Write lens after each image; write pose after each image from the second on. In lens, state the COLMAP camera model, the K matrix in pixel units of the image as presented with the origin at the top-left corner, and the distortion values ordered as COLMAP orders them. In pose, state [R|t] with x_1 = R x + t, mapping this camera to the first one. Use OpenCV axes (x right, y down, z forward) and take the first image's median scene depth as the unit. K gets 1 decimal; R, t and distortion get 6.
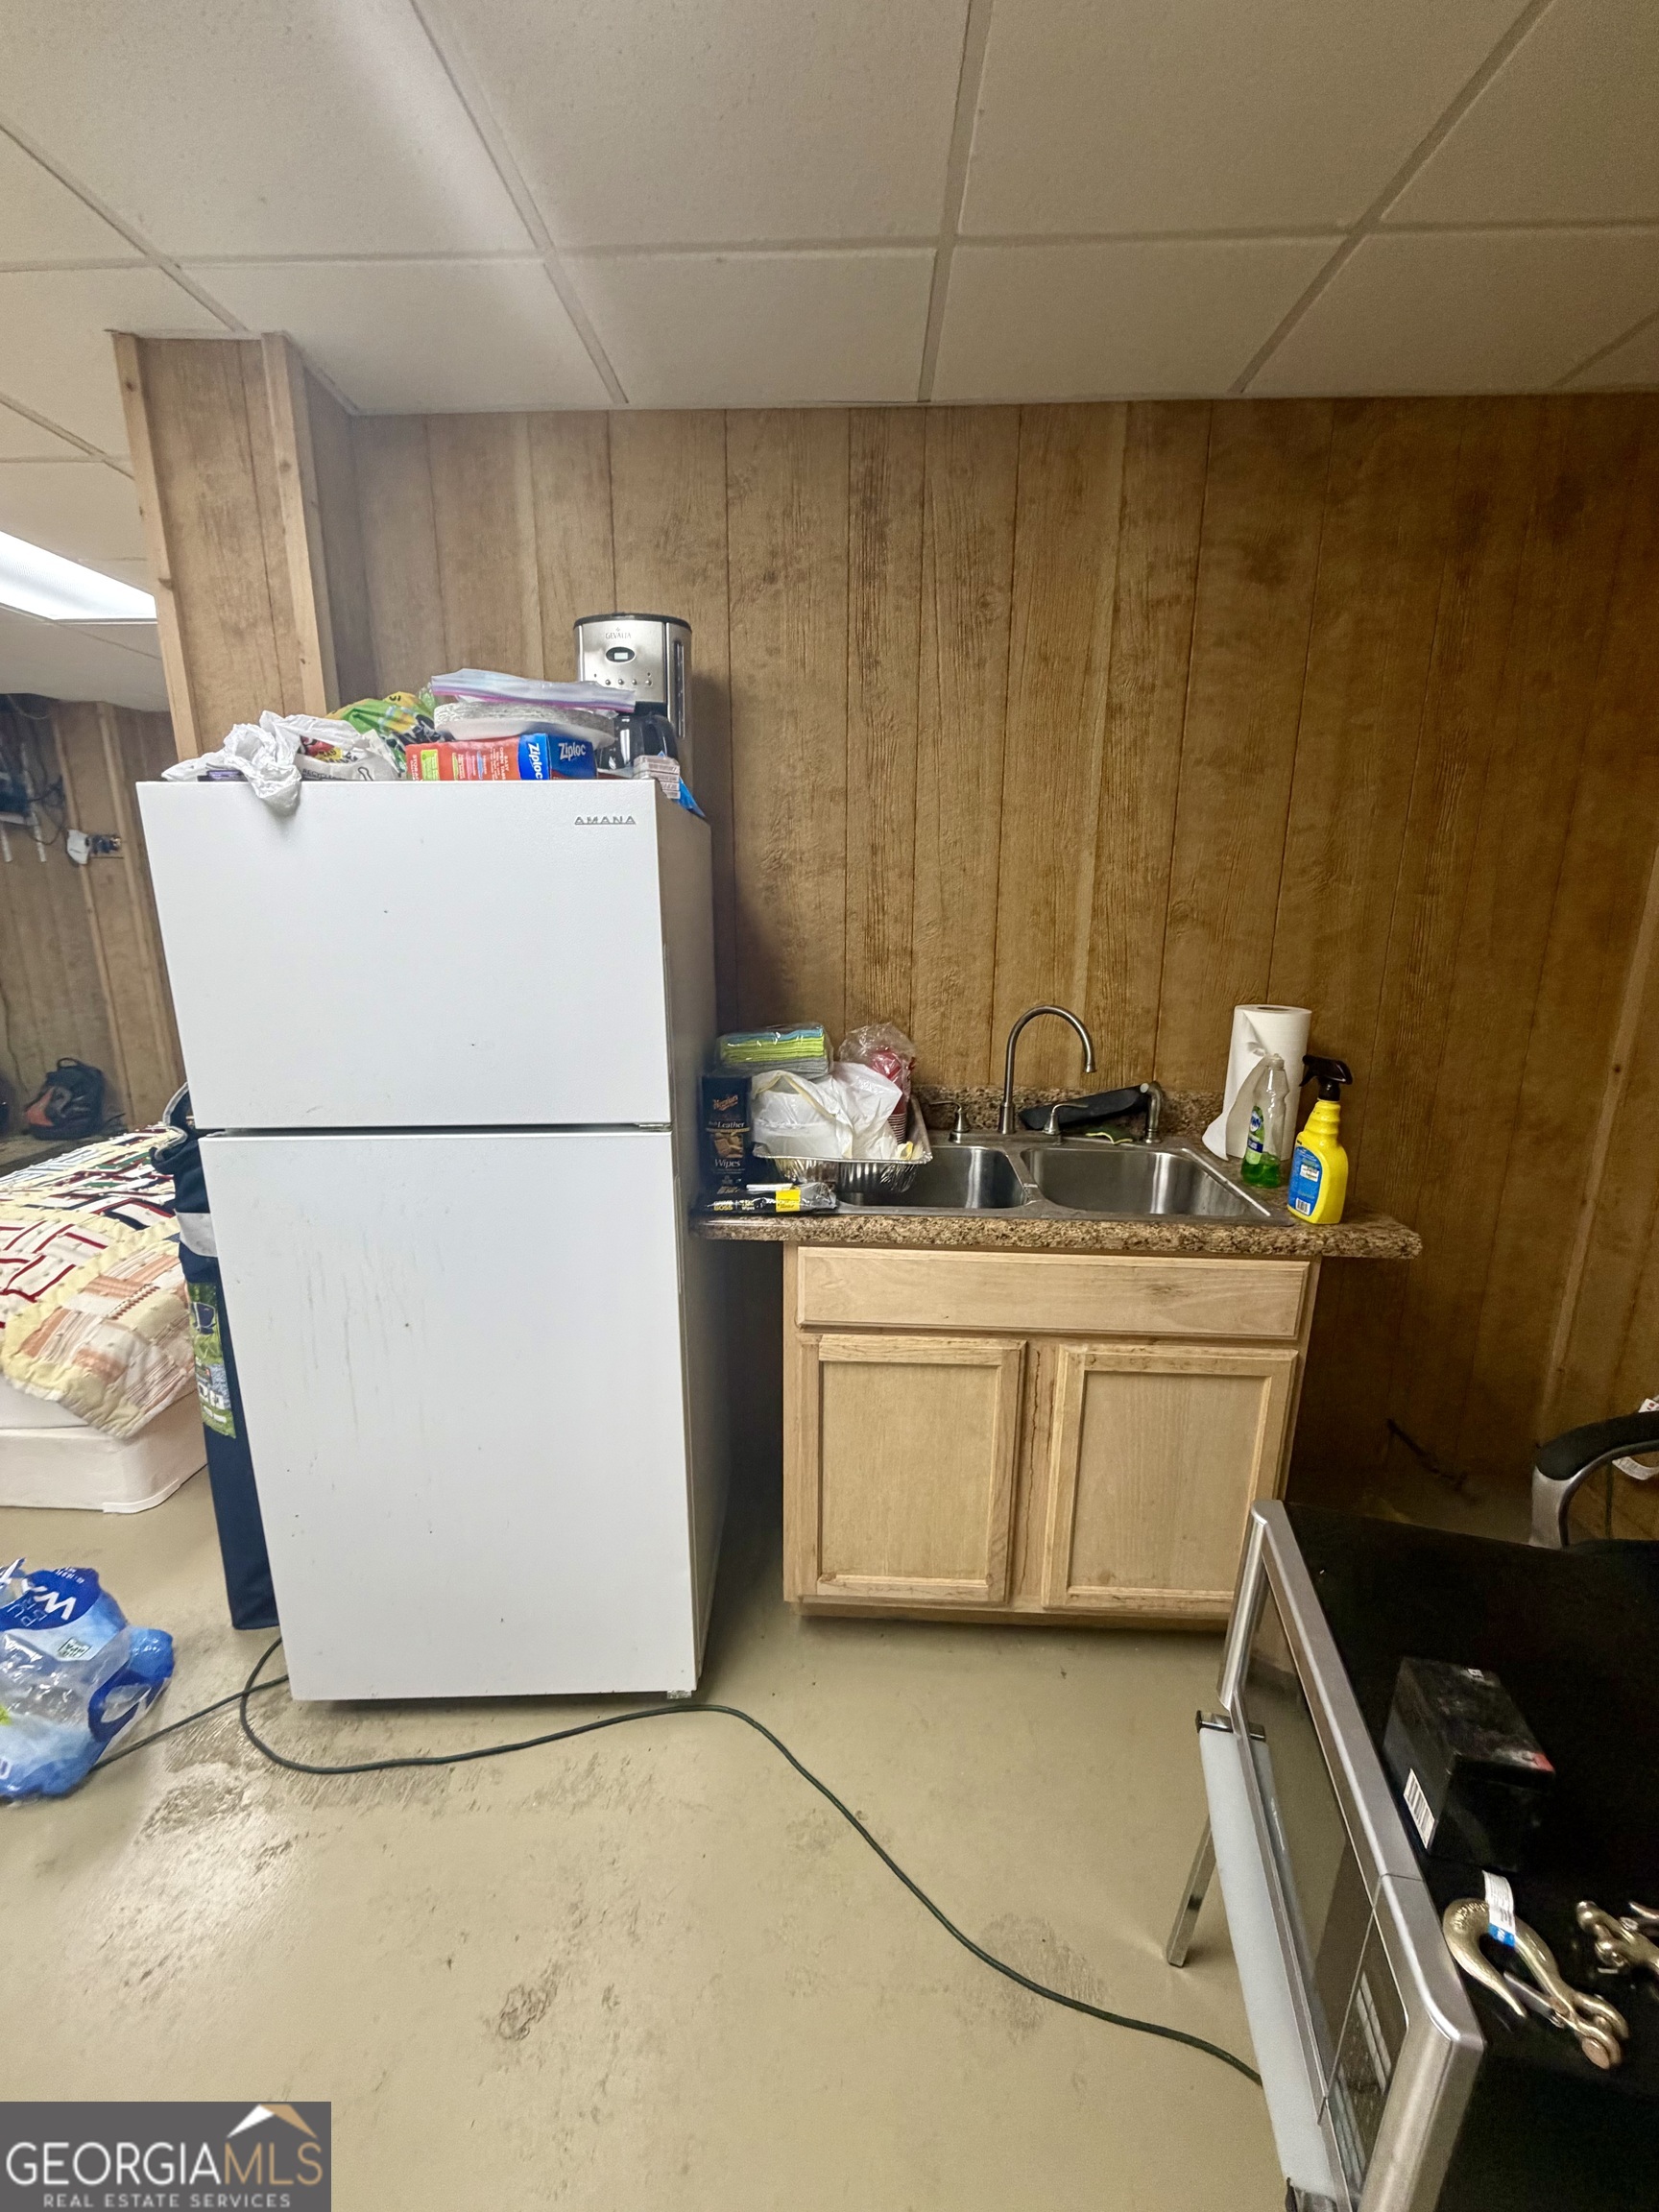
lens RADIAL K [[880.2, 0, 831.4], [0, 880.2, 1102.3], [0, 0, 1]] dist [-0.000741, -0.000273]
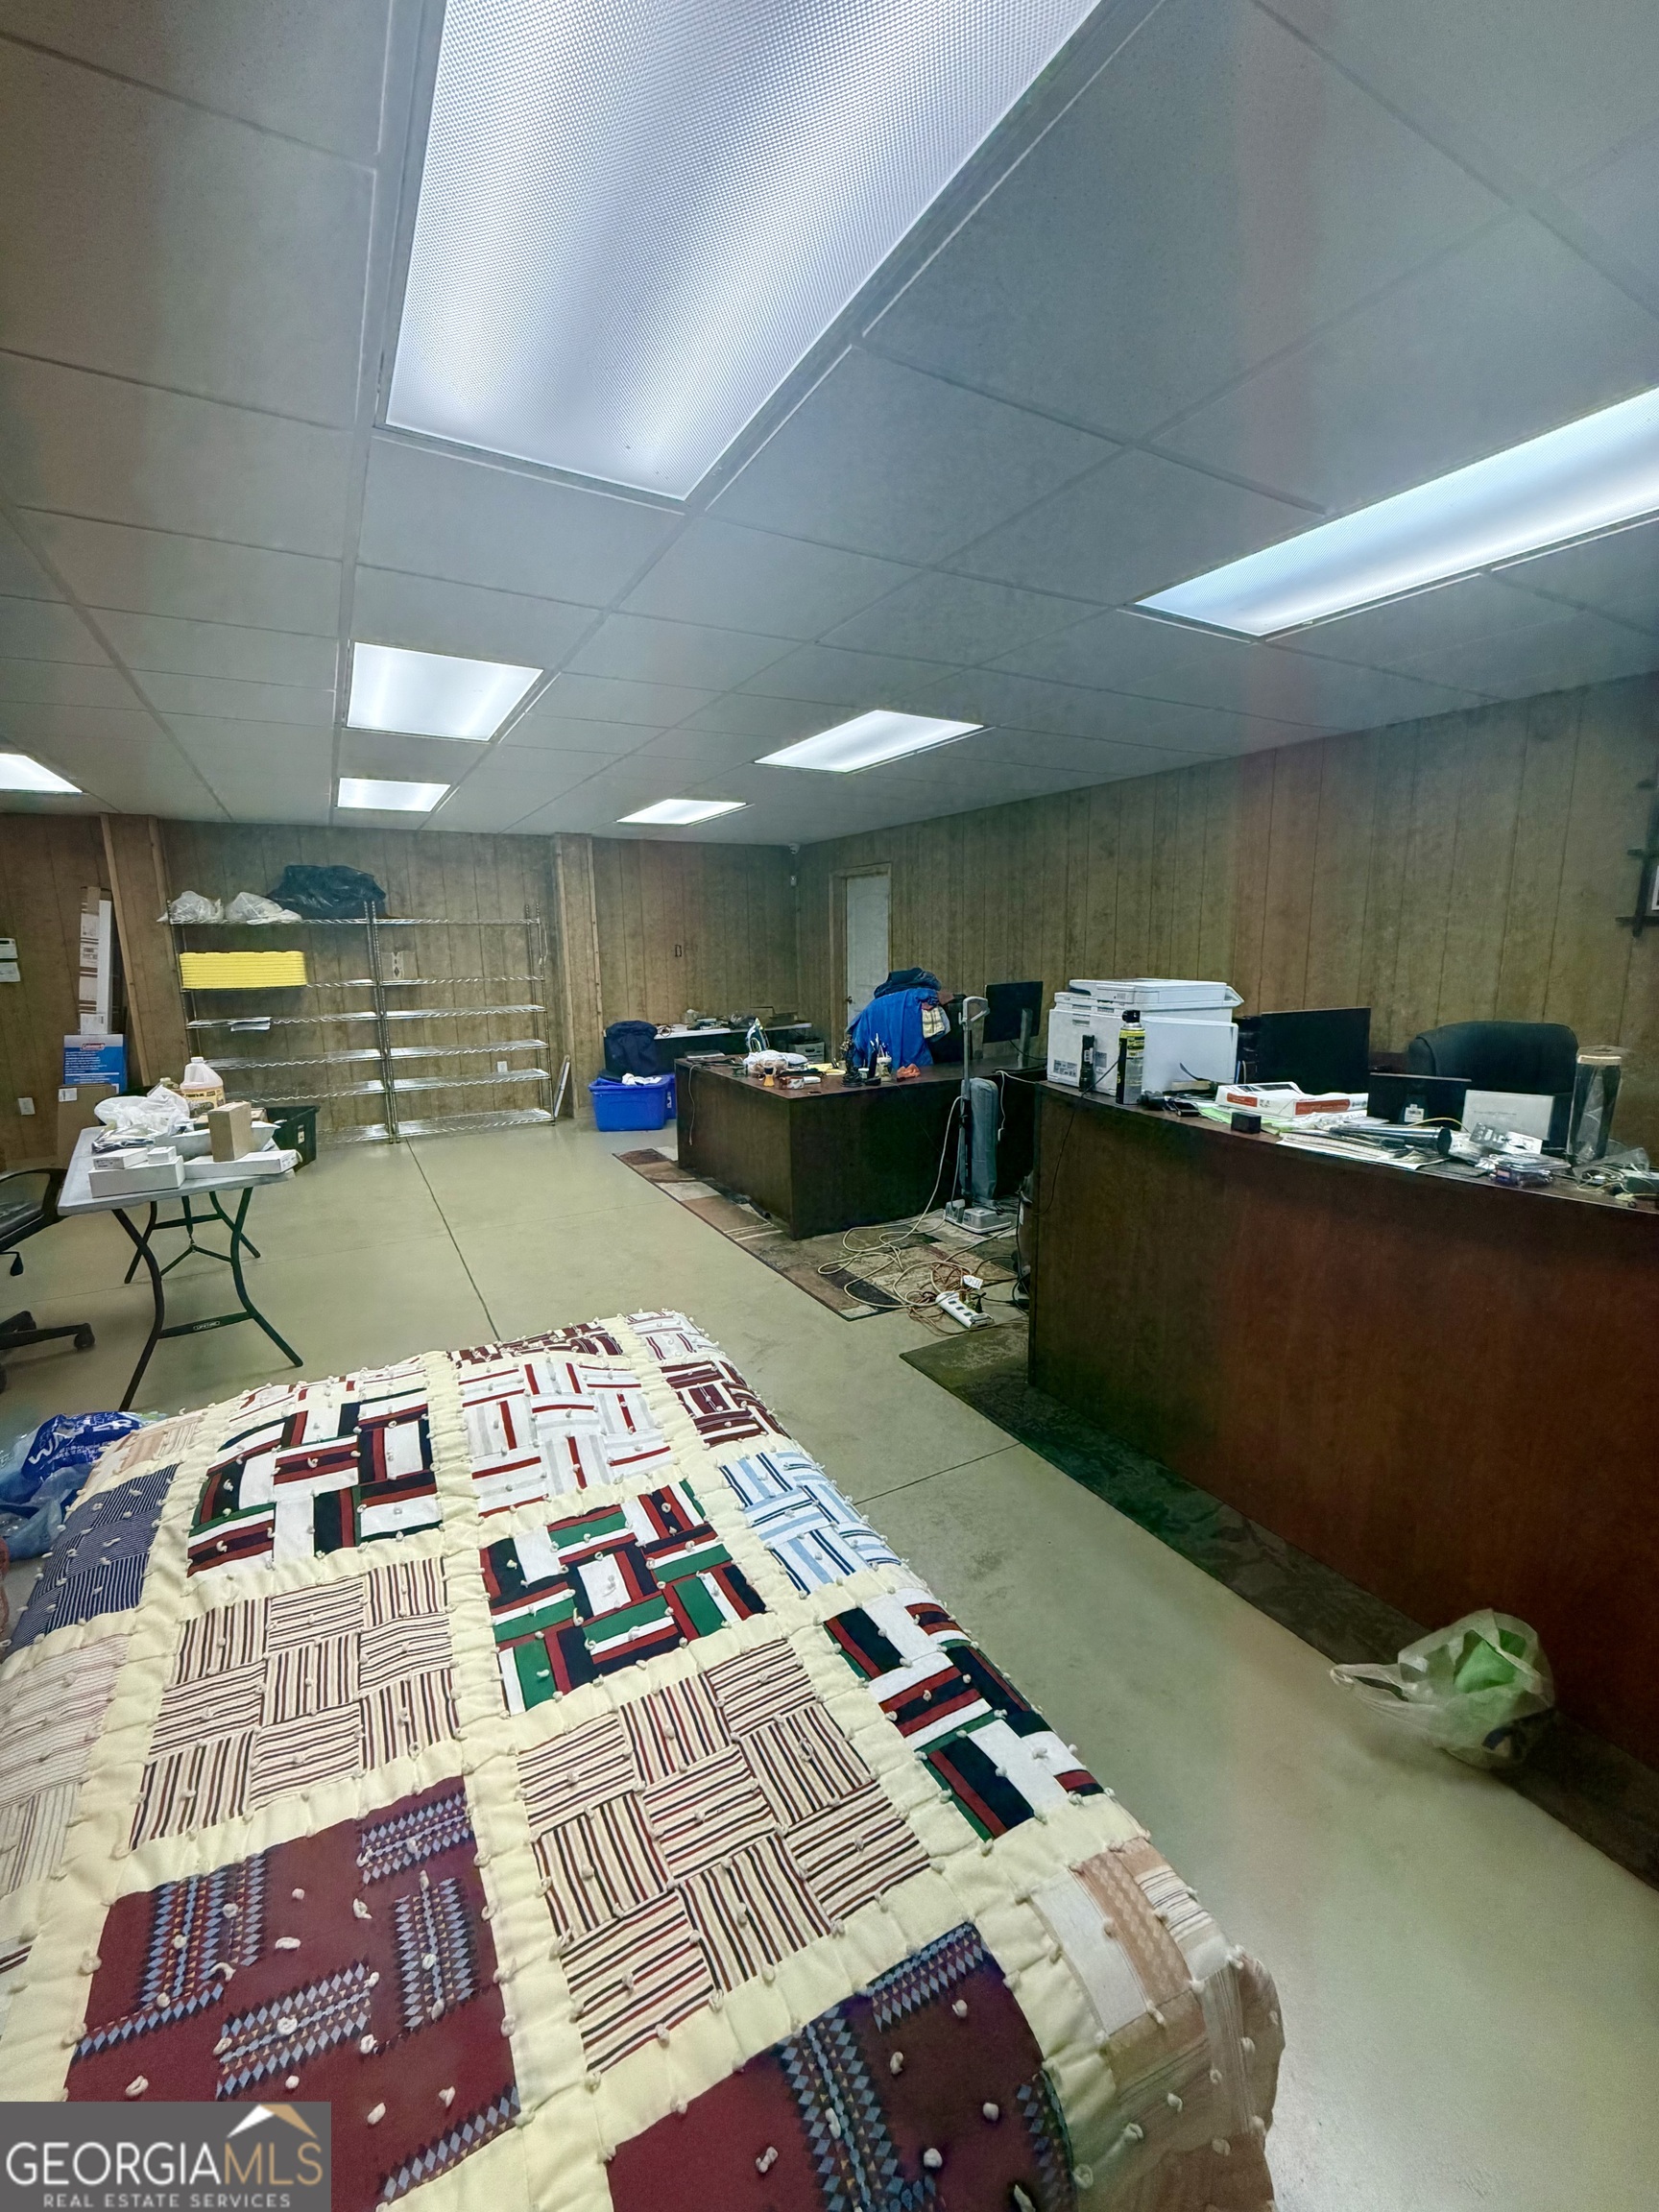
lens RADIAL K [[880.2, 0, 839.2], [0, 880.2, 1066.7], [0, 0, 1]] dist [-0.000741, -0.000273]
pose [[-0.851695, 0.086621, -0.516829, -1.096185], [-0.110811, 0.934174, 0.339176, -0.568233], [0.512188, 0.346145, -0.786033, 2.168495]]
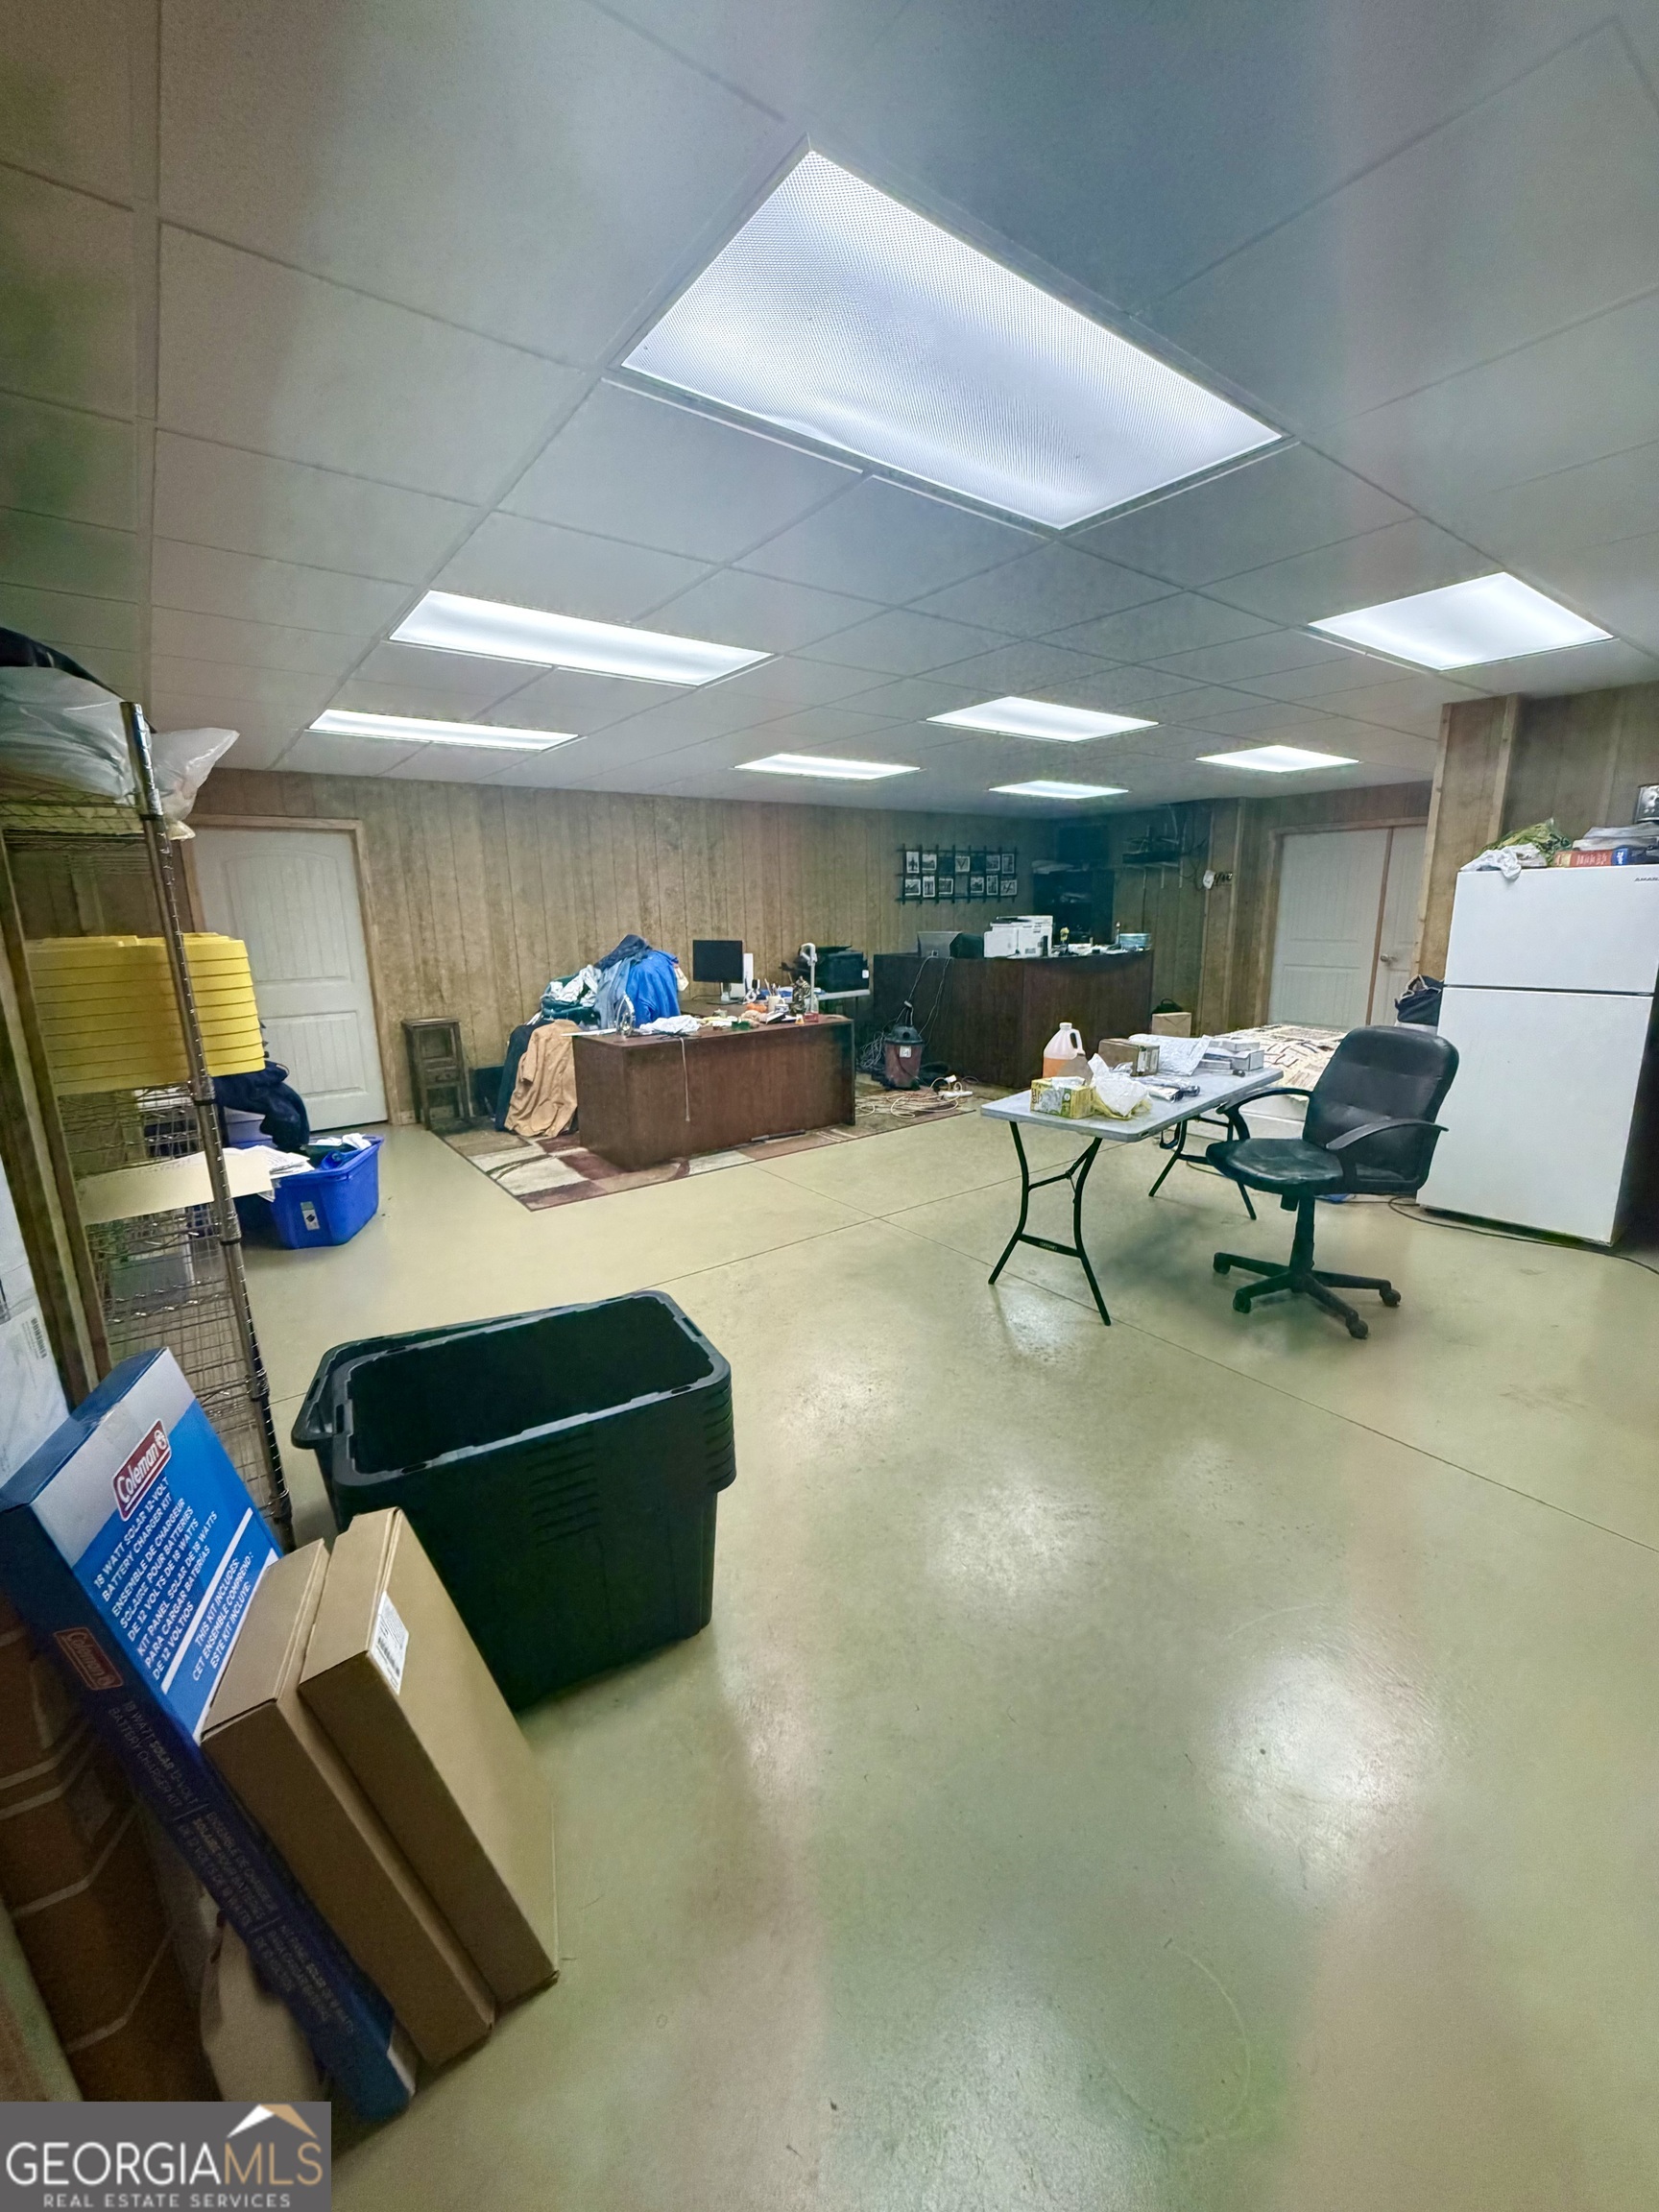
lens RADIAL K [[880.2, 0, 828.5], [0, 880.2, 1099.4], [0, 0, 1]] dist [-0.000741, -0.000273]
pose [[0.630096, 0.155872, -0.760712, 0.219752], [-0.163621, 0.984302, 0.066159, 0.401618], [0.759083, 0.082782, 0.645709, -1.796905]]
